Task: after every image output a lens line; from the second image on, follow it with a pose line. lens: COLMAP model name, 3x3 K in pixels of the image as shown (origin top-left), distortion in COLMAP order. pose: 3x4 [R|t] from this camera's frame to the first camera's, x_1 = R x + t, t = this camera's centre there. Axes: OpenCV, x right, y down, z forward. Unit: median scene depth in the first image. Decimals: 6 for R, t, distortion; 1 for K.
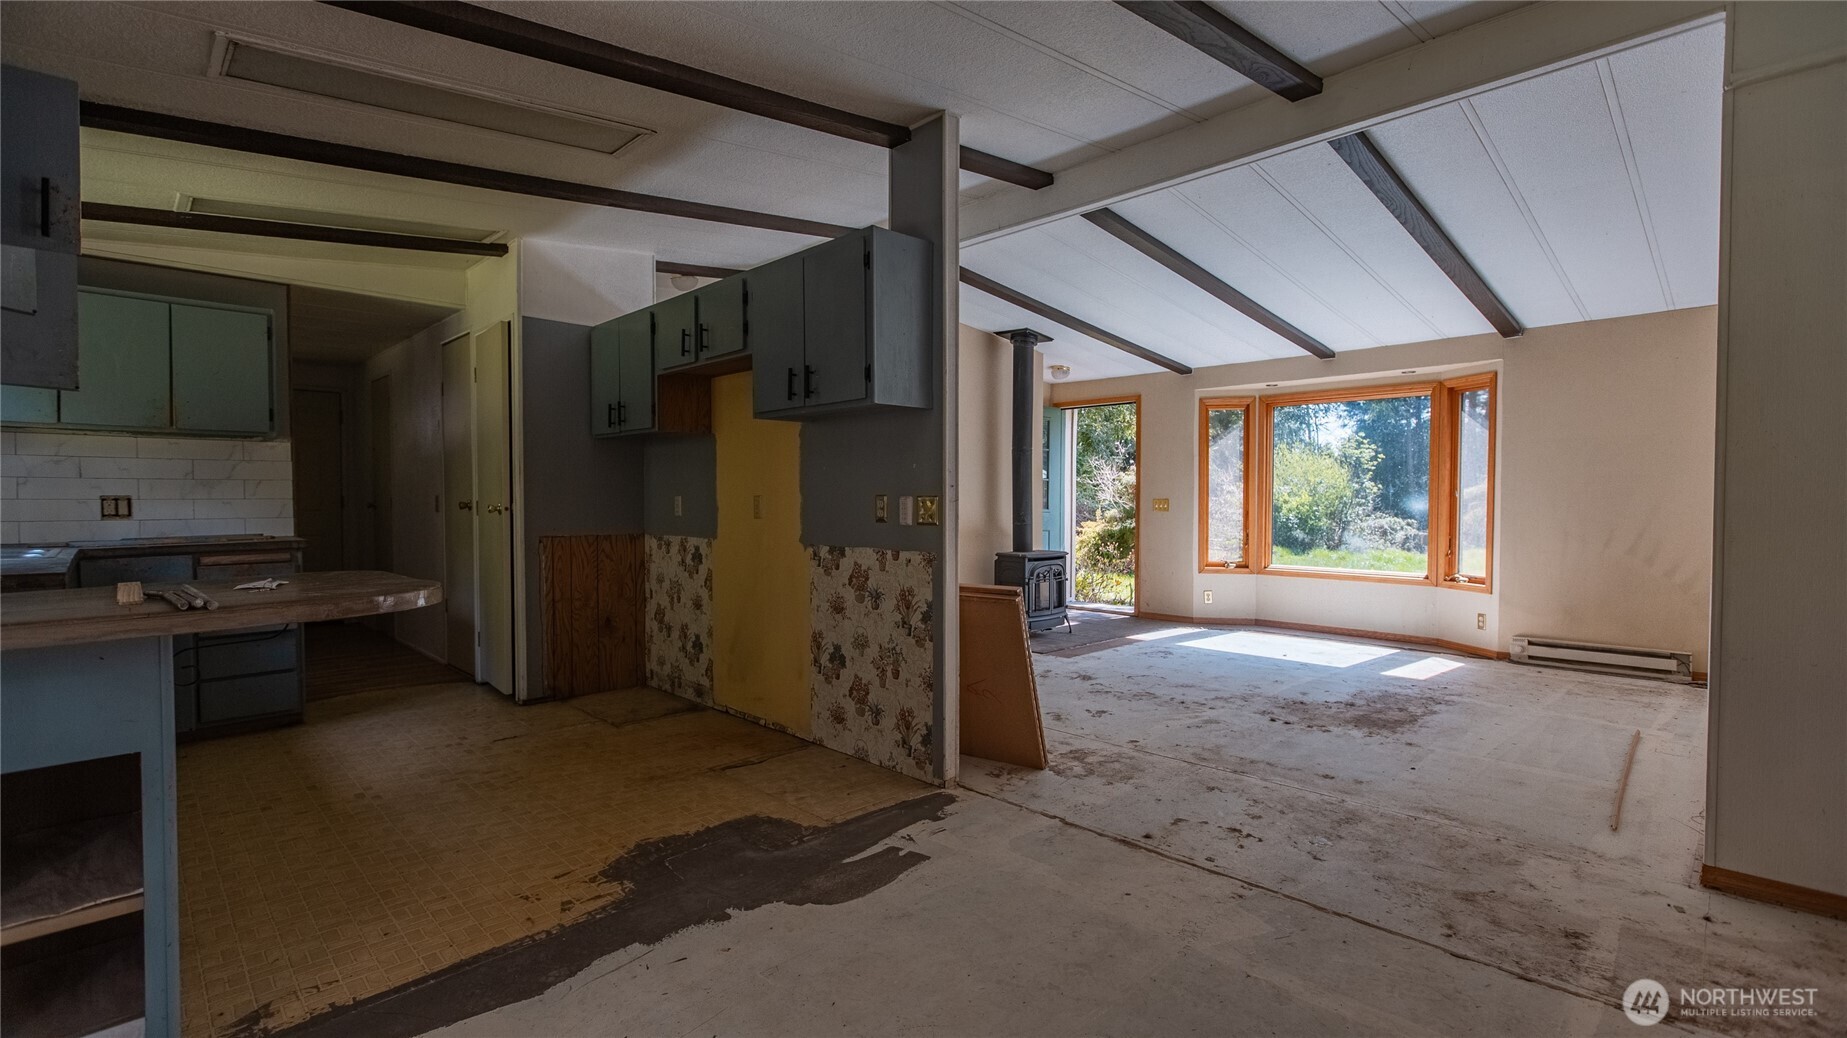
lens RADIAL K [[833.3, 0, 920.1], [0, 833.3, 520.0], [0, 0, 1]] dist [0.003897, 0.000509]
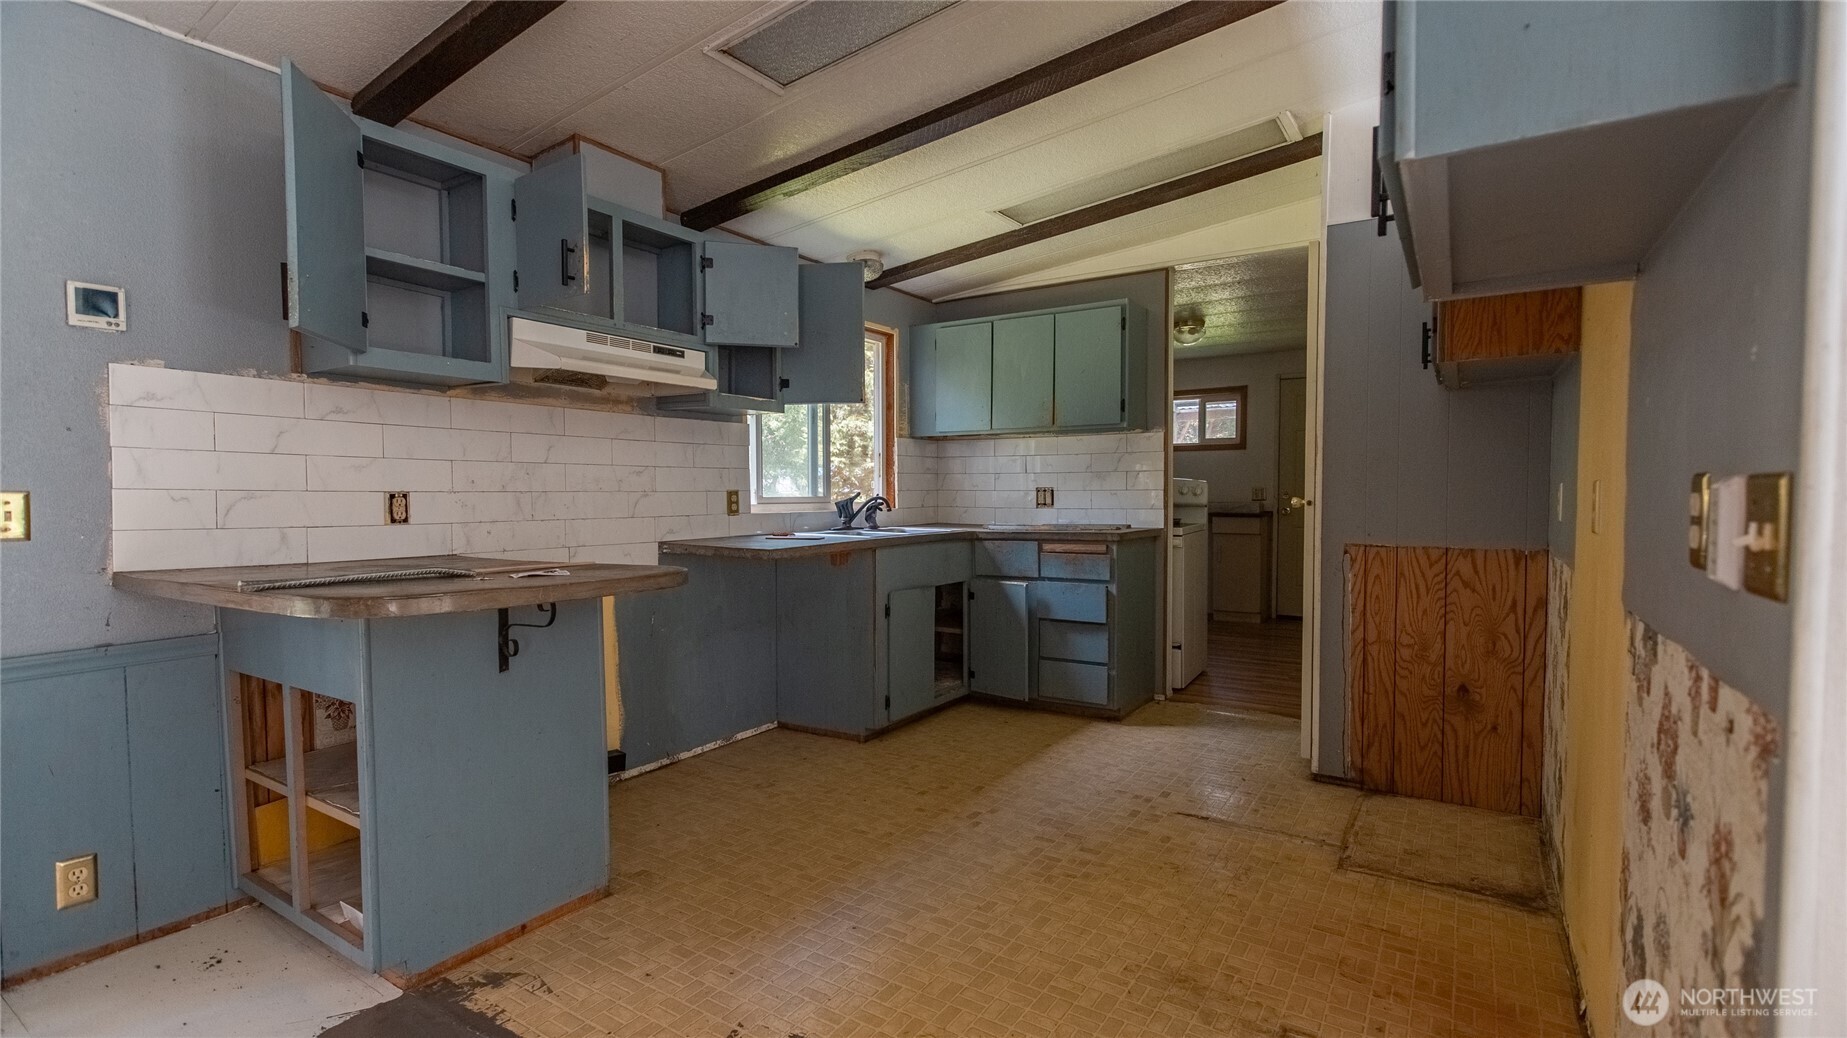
lens RADIAL K [[833.3, 0, 923.8], [0, 833.3, 524.7], [0, 0, 1]] dist [0.003897, 0.000509]
pose [[0.219001, 0.039564, -0.974922, 0.152755], [-0.020681, 0.999141, 0.035901, -0.015625], [0.975506, 0.012300, 0.219631, 0.579699]]
